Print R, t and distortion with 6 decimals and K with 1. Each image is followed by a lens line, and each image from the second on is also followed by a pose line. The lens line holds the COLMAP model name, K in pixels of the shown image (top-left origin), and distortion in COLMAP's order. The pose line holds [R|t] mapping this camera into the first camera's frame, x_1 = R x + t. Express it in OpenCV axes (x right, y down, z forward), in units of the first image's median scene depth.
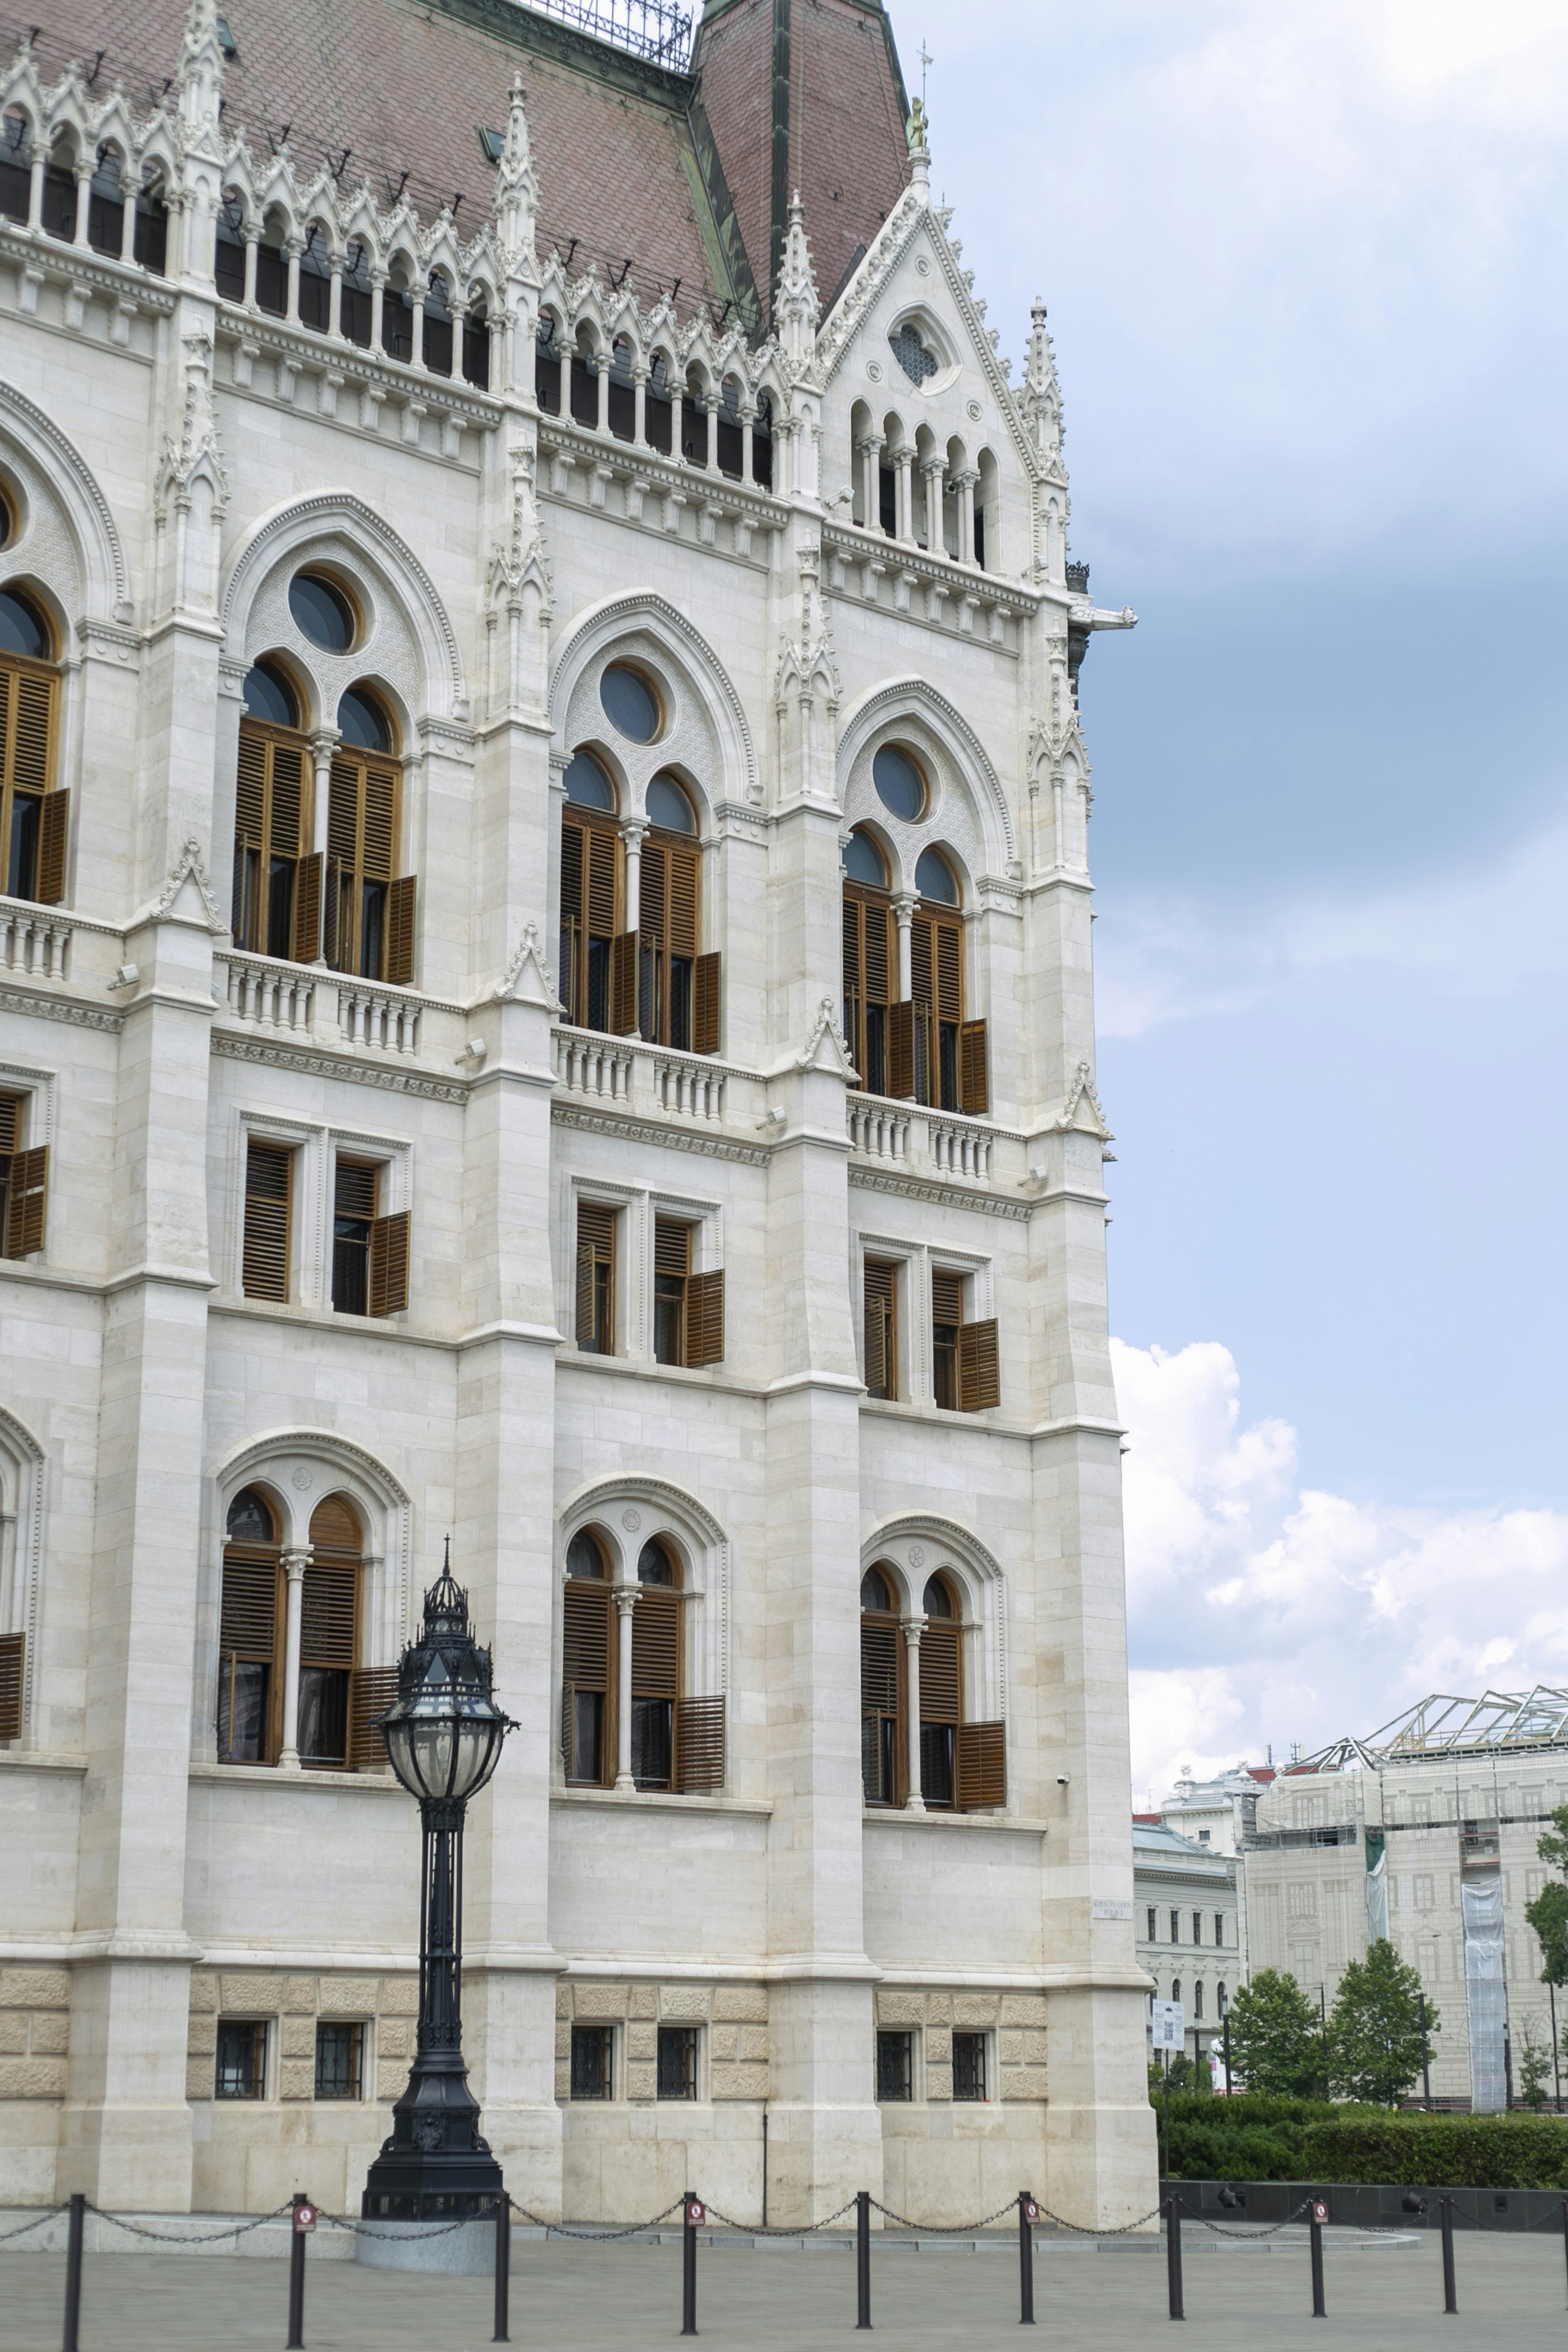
lens RADIAL K [[3485.5, 0, 784.0], [0, 3485.5, 1176.0], [0, 0, 1]] dist [0.000521, 0.022115]
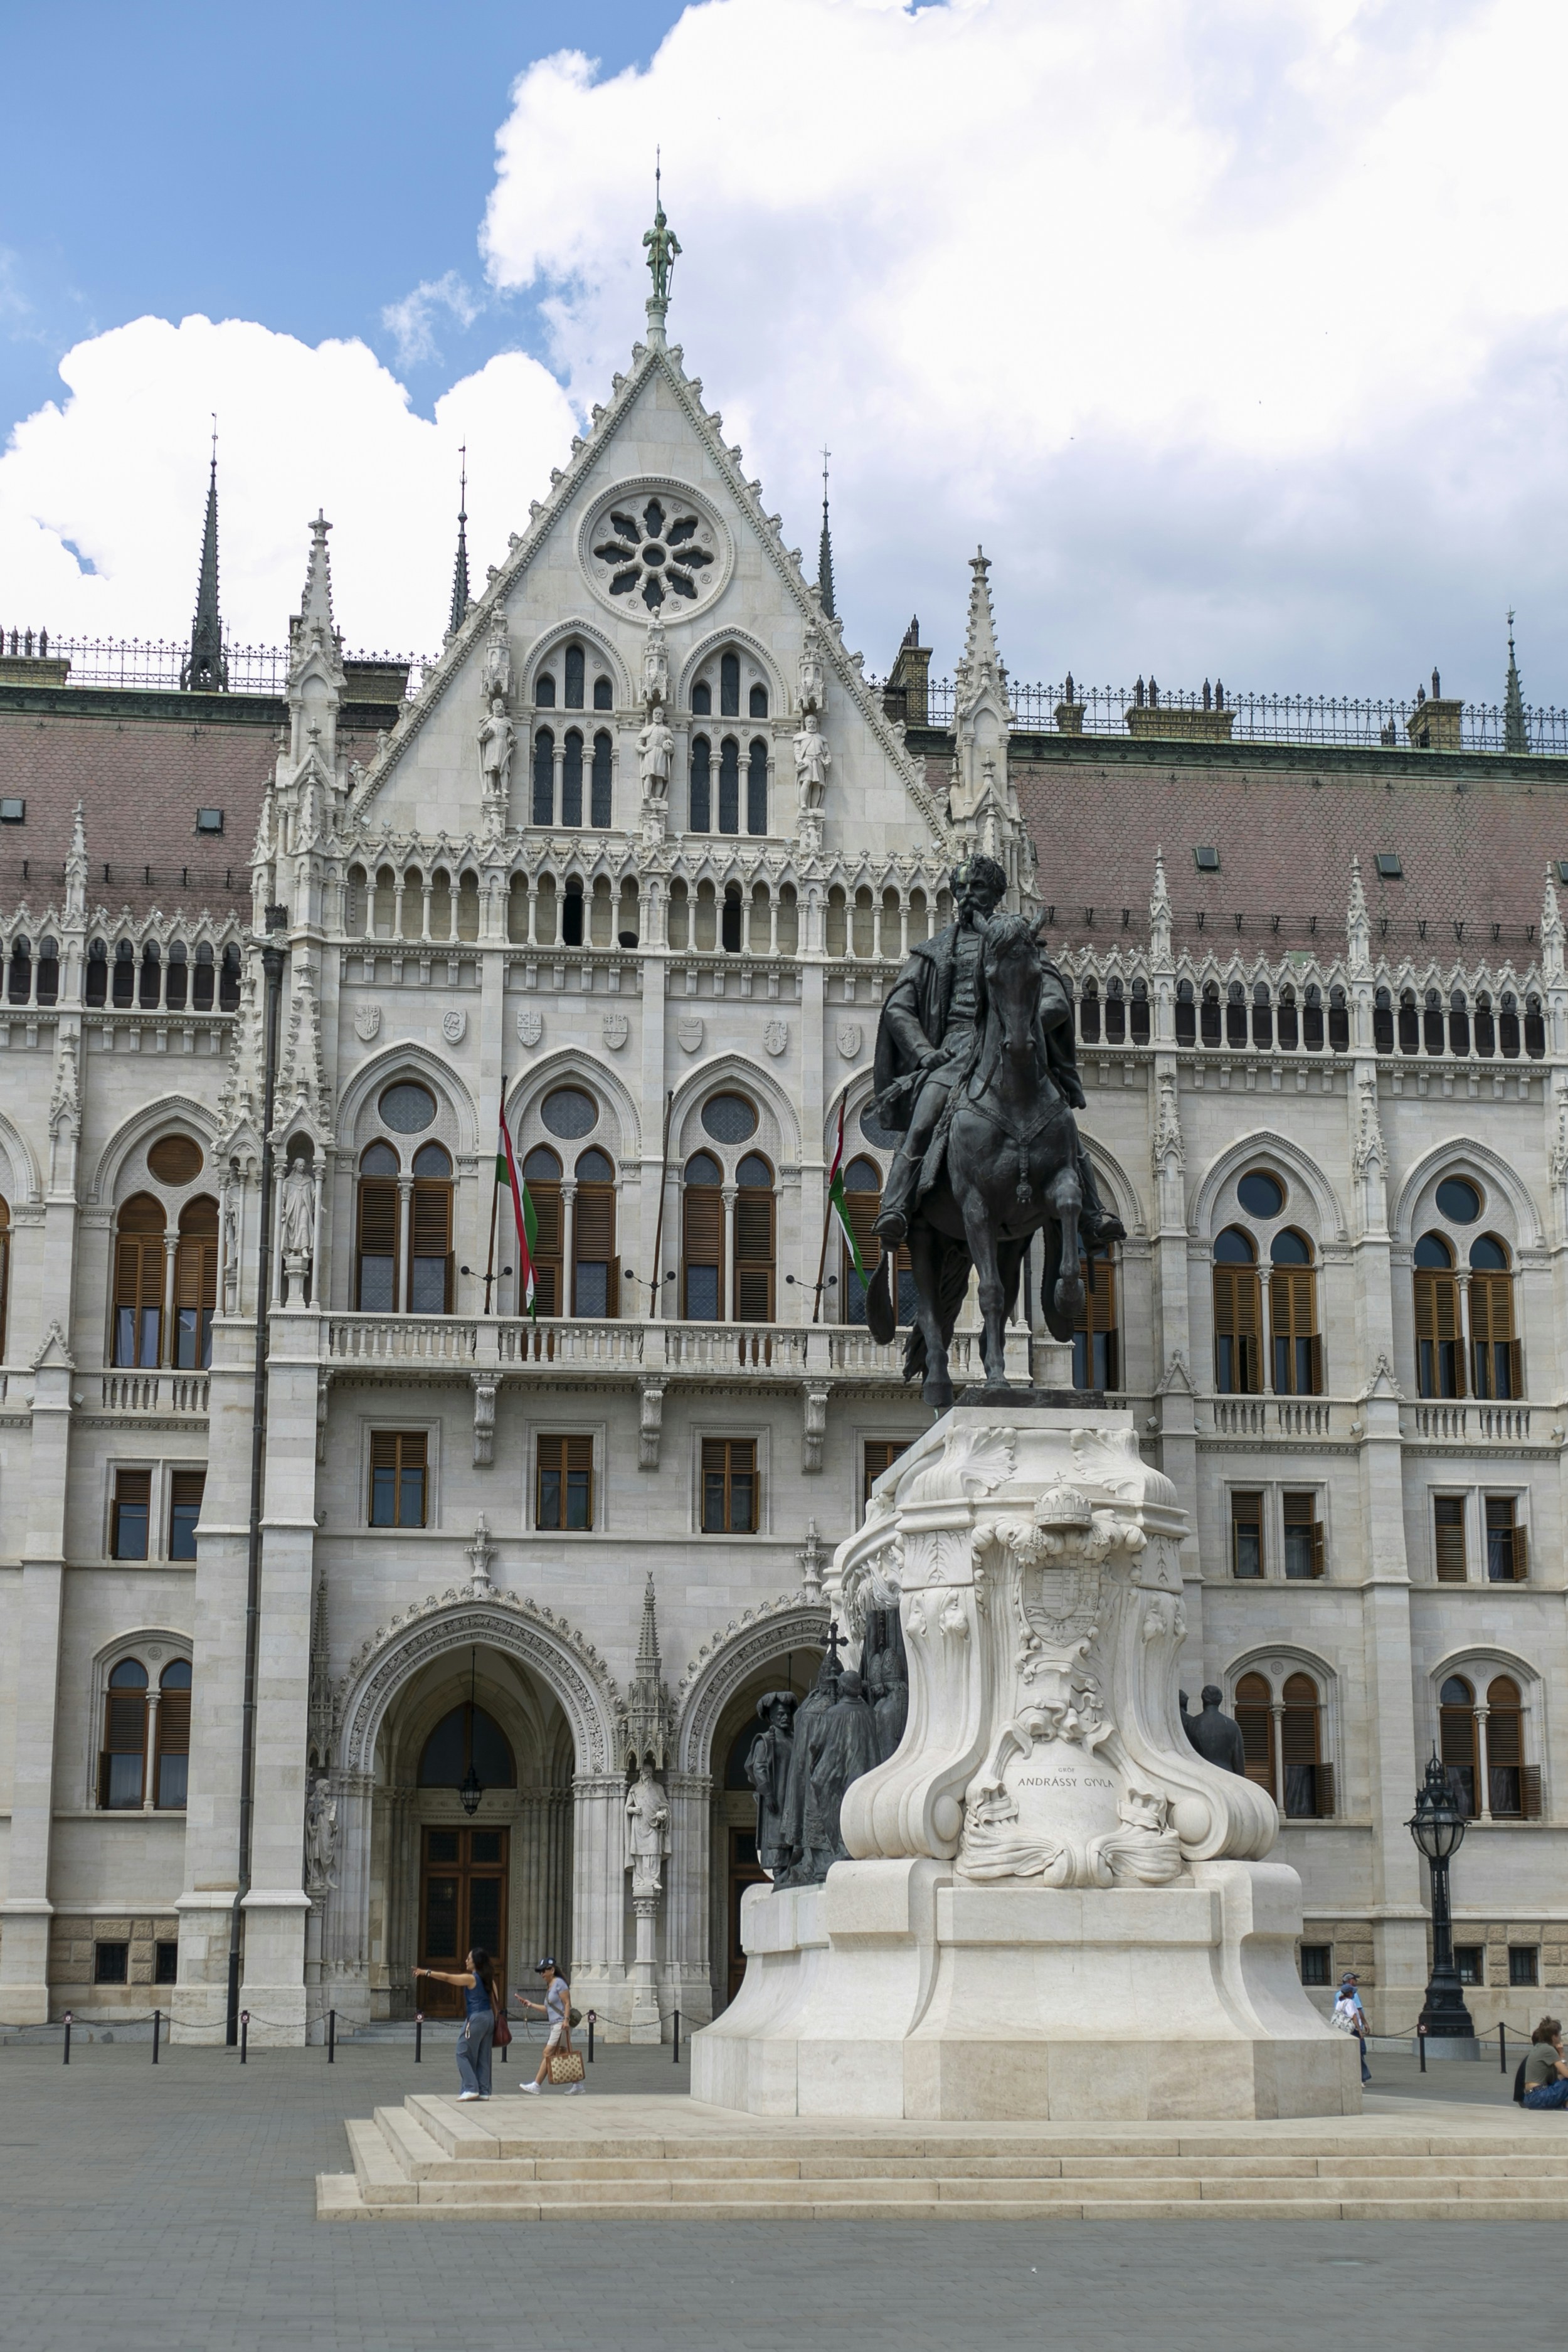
lens RADIAL K [[3541.3, 0, 789.9], [0, 3541.3, 1213.2], [0, 0, 1]] dist [0.023200, -0.025485]
pose [[0.848788, -0.108973, -0.517382, 0.550120], [0.133000, 0.991071, 0.009450, -0.221740], [0.511732, -0.076833, 0.855702, -0.820246]]
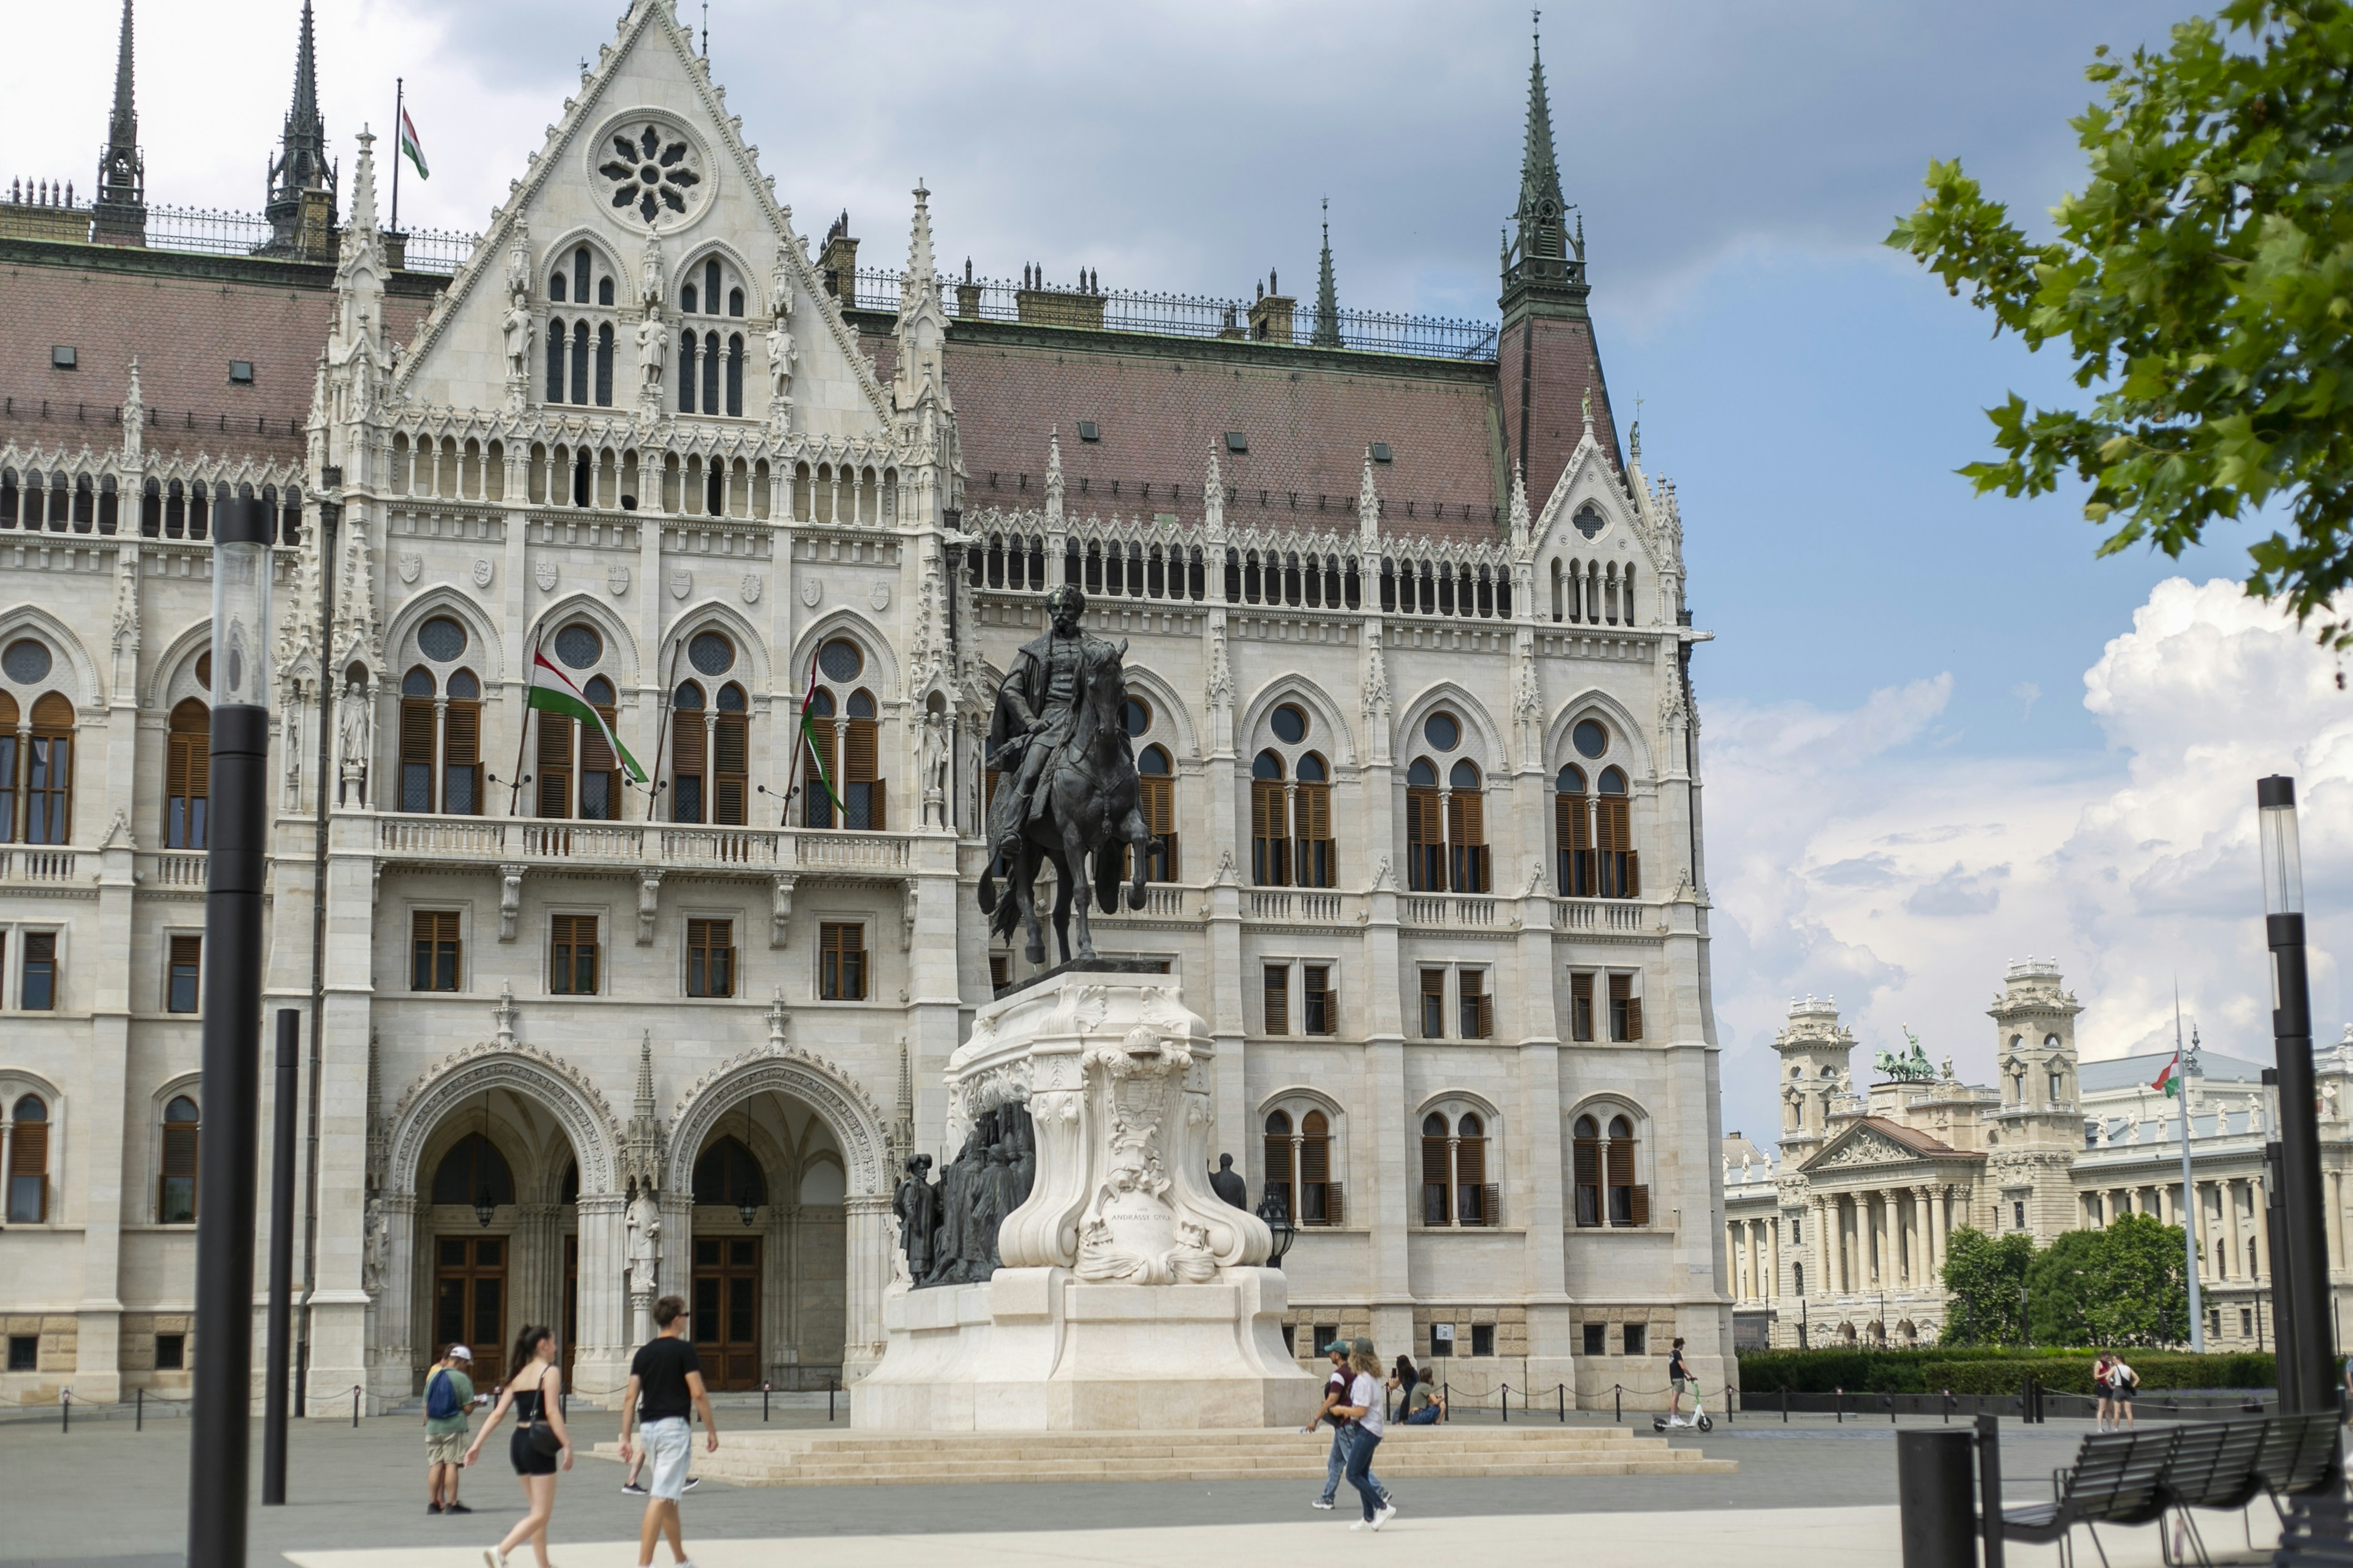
lens RADIAL K [[3542.3, 0, 1176.5], [0, 3542.3, 784.0], [0, 0, 1]] dist [0.023200, -0.025485]
pose [[0.931775, -0.066874, -0.356824, 0.632360], [0.101719, 0.991609, 0.079778, -0.317752], [0.348495, -0.110631, 0.930759, -1.210816]]
